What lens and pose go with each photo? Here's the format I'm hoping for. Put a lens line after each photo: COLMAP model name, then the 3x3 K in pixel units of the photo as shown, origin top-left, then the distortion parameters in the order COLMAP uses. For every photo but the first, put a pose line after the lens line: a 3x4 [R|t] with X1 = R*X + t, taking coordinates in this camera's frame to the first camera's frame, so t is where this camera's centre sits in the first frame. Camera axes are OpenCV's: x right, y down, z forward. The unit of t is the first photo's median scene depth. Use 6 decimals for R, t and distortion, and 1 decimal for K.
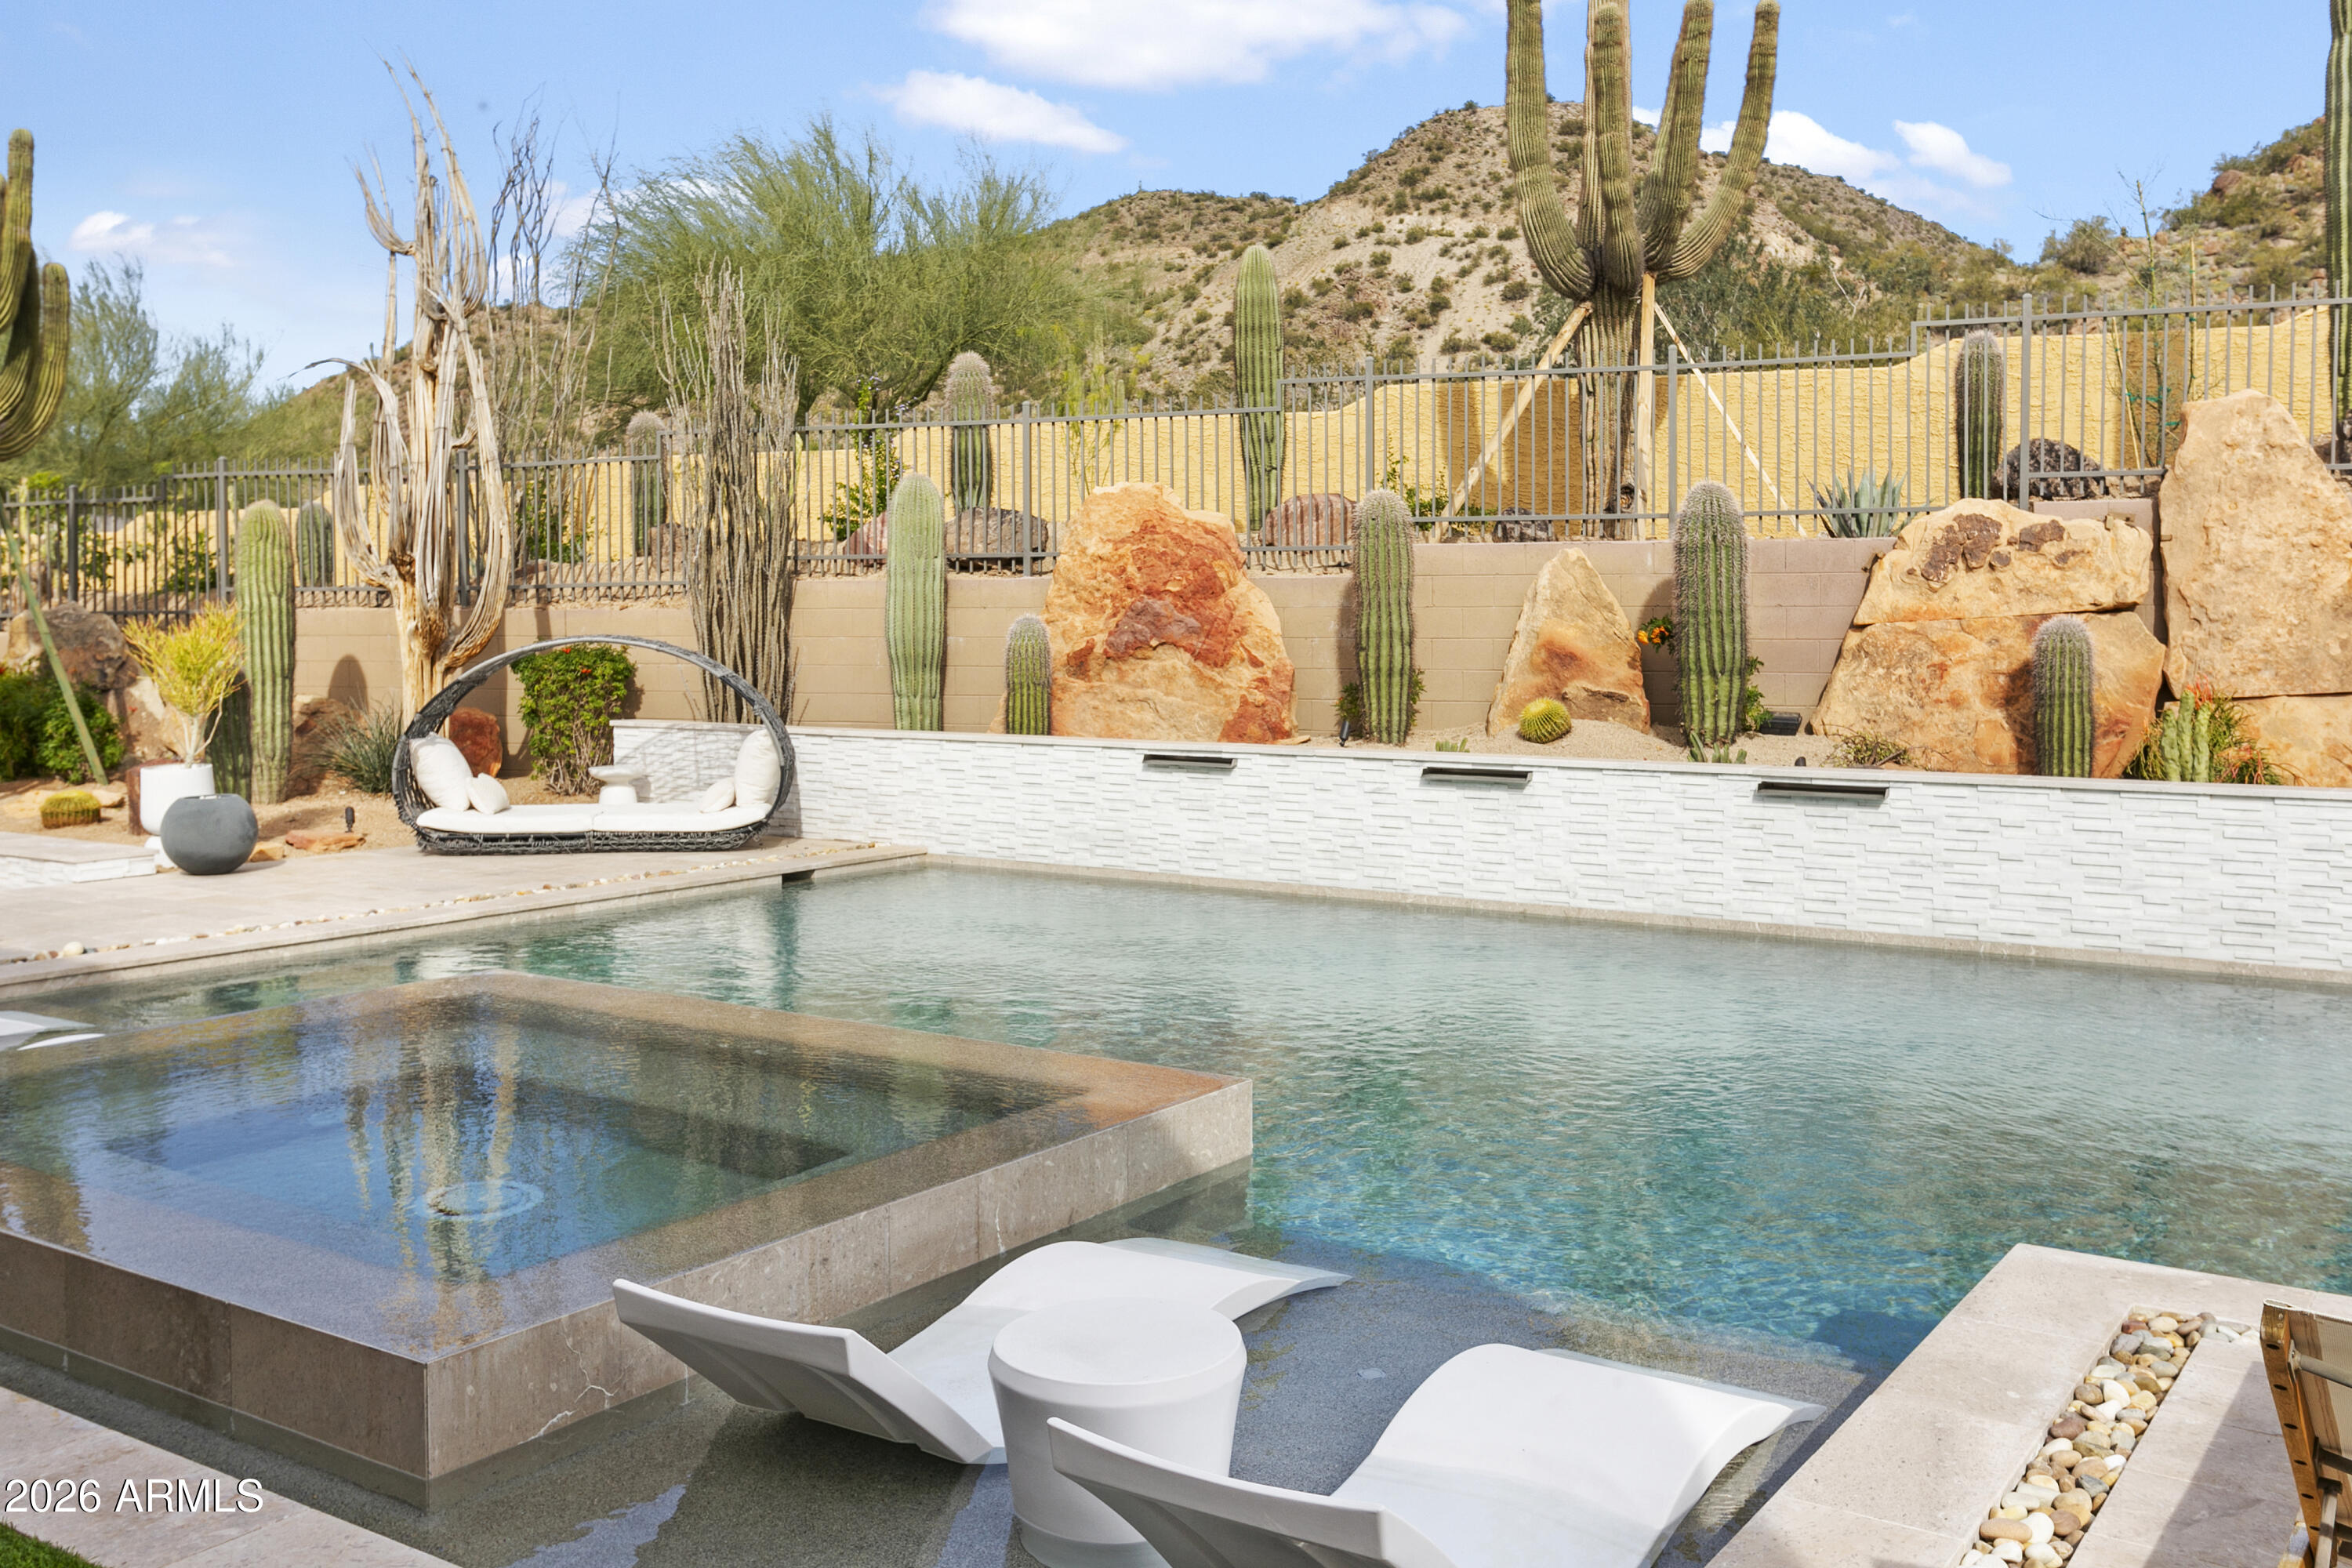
lens RADIAL K [[2094.2, 0, 1171.1], [0, 2094.2, 714.3], [0, 0, 1]] dist [-0.007551, 0.049699]
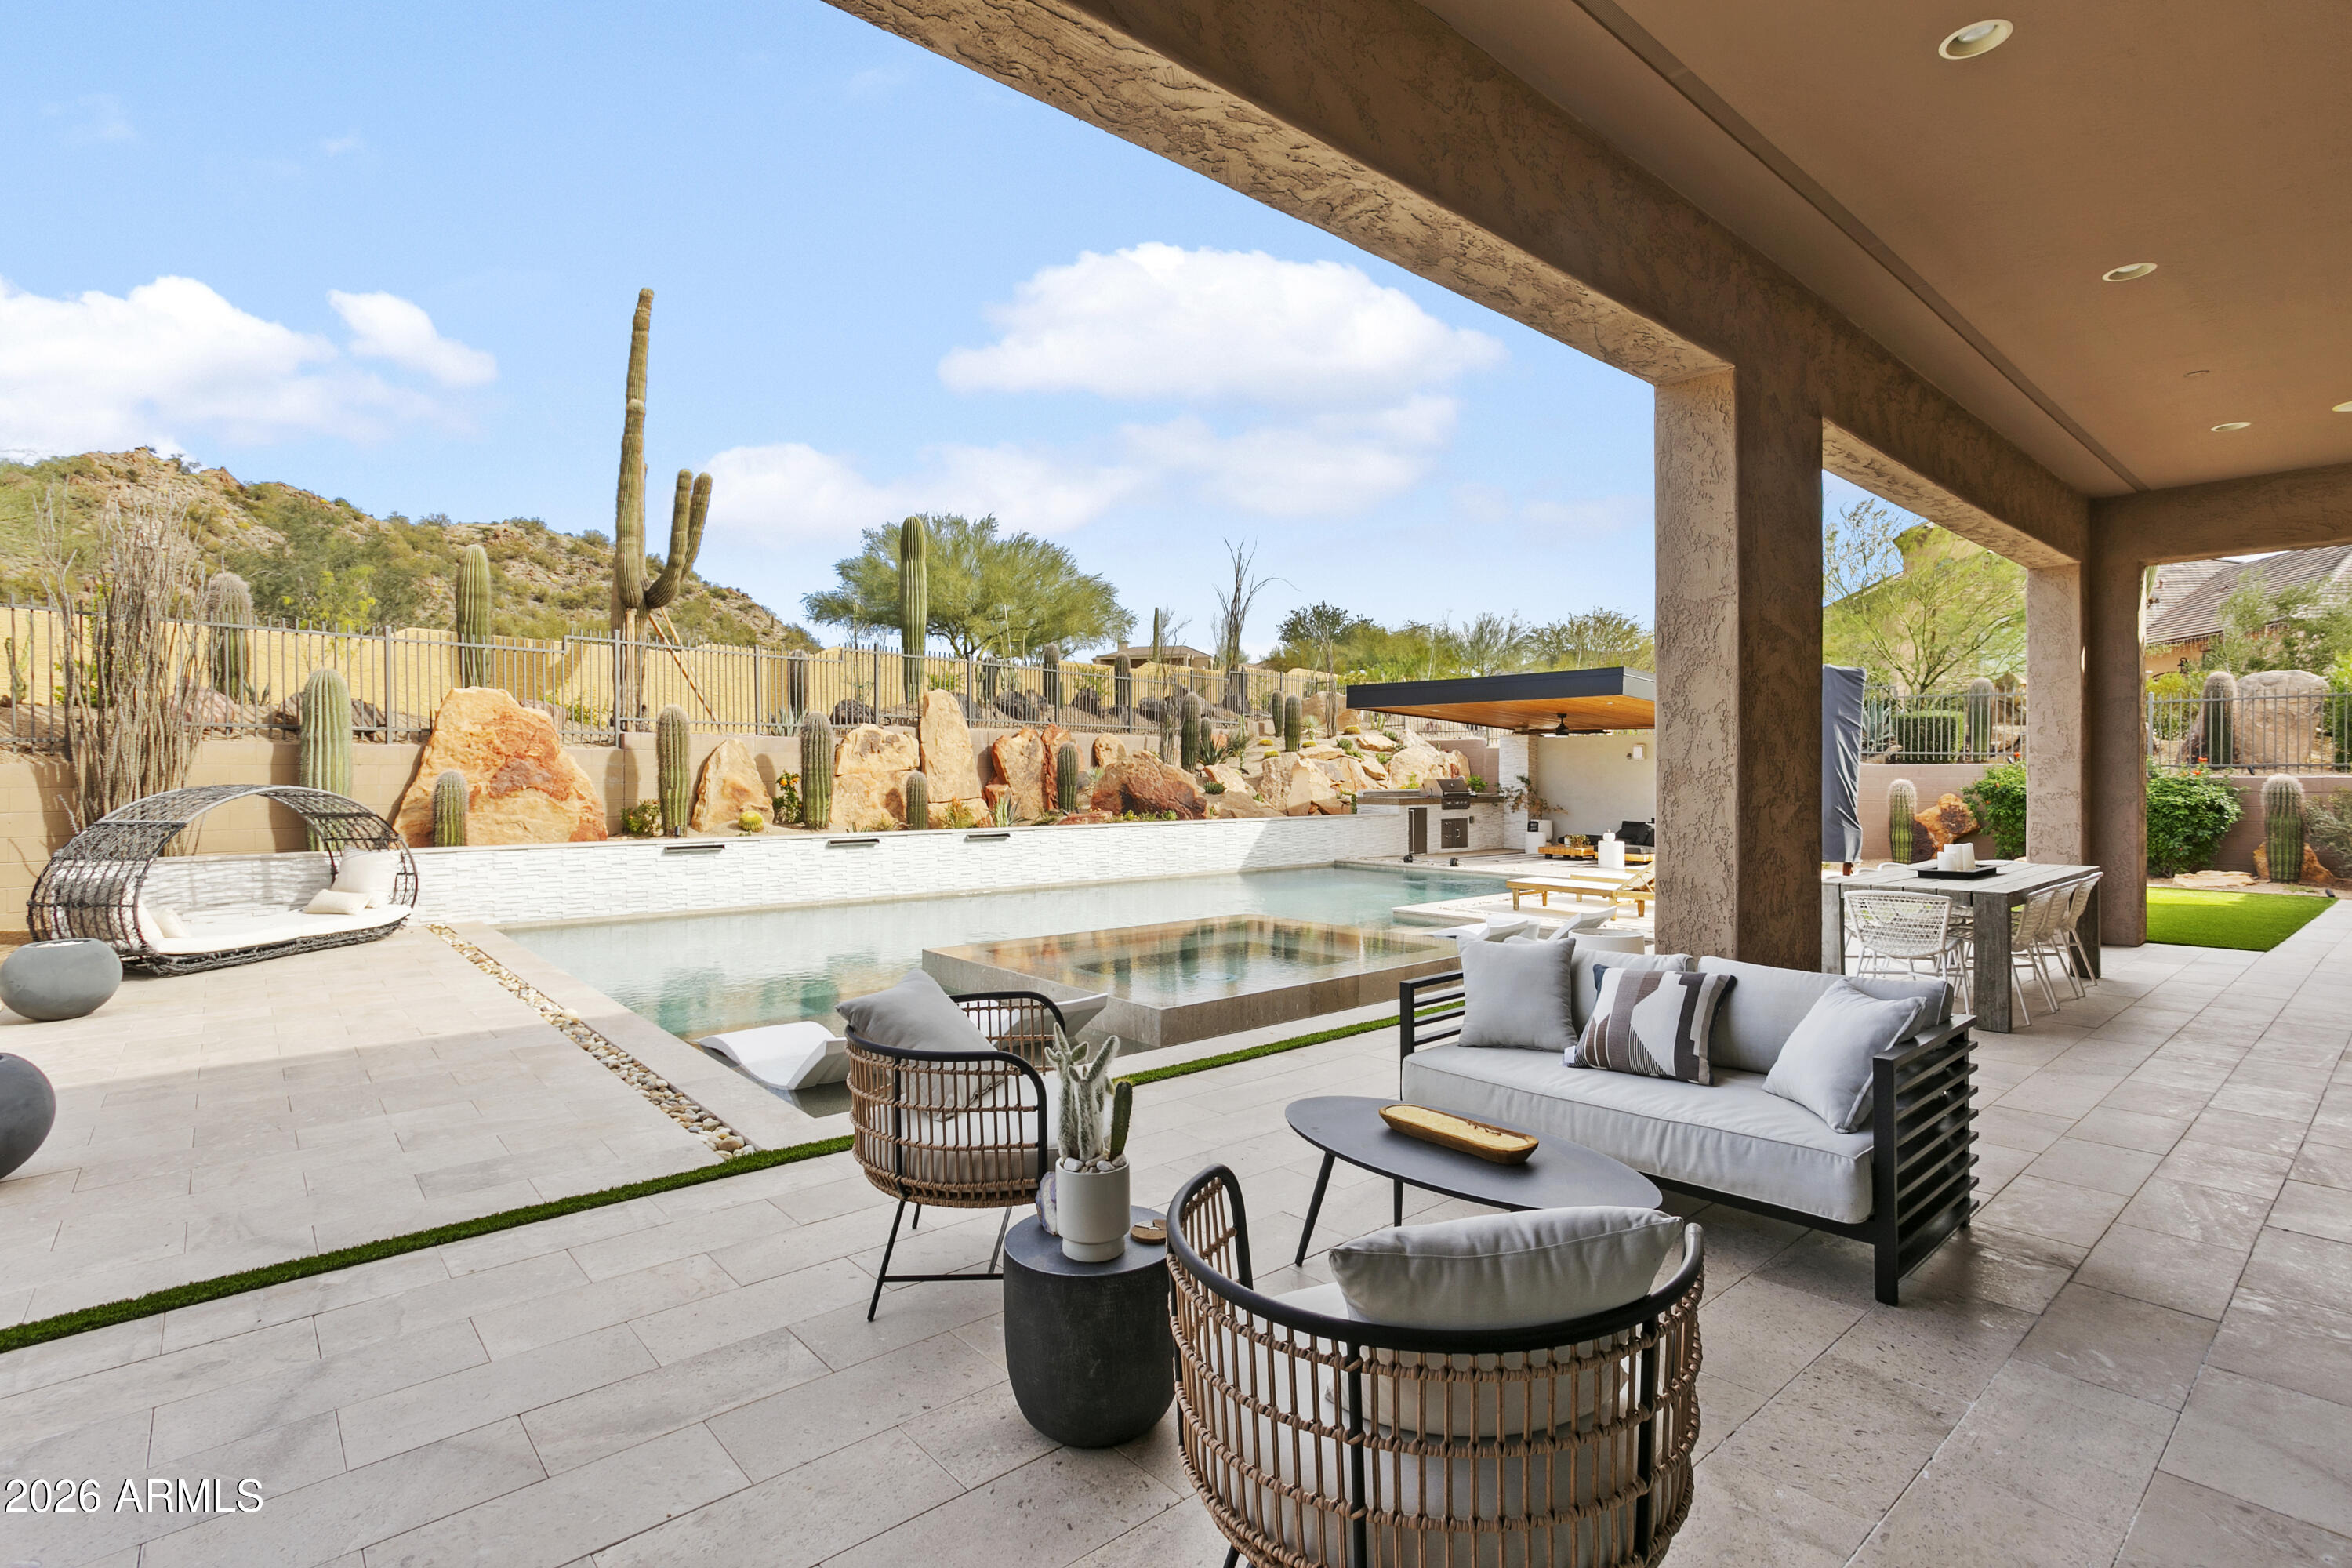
lens RADIAL K [[1146.2, 0, 1161.6], [0, 1146.2, 778.0], [0, 0, 1]] dist [-0.022042, 0.004875]
pose [[0.265597, -0.003899, 0.964076, -0.739364], [0.045142, 0.998945, -0.008396, -0.011035], [-0.963027, 0.045750, 0.265493, 0.280849]]
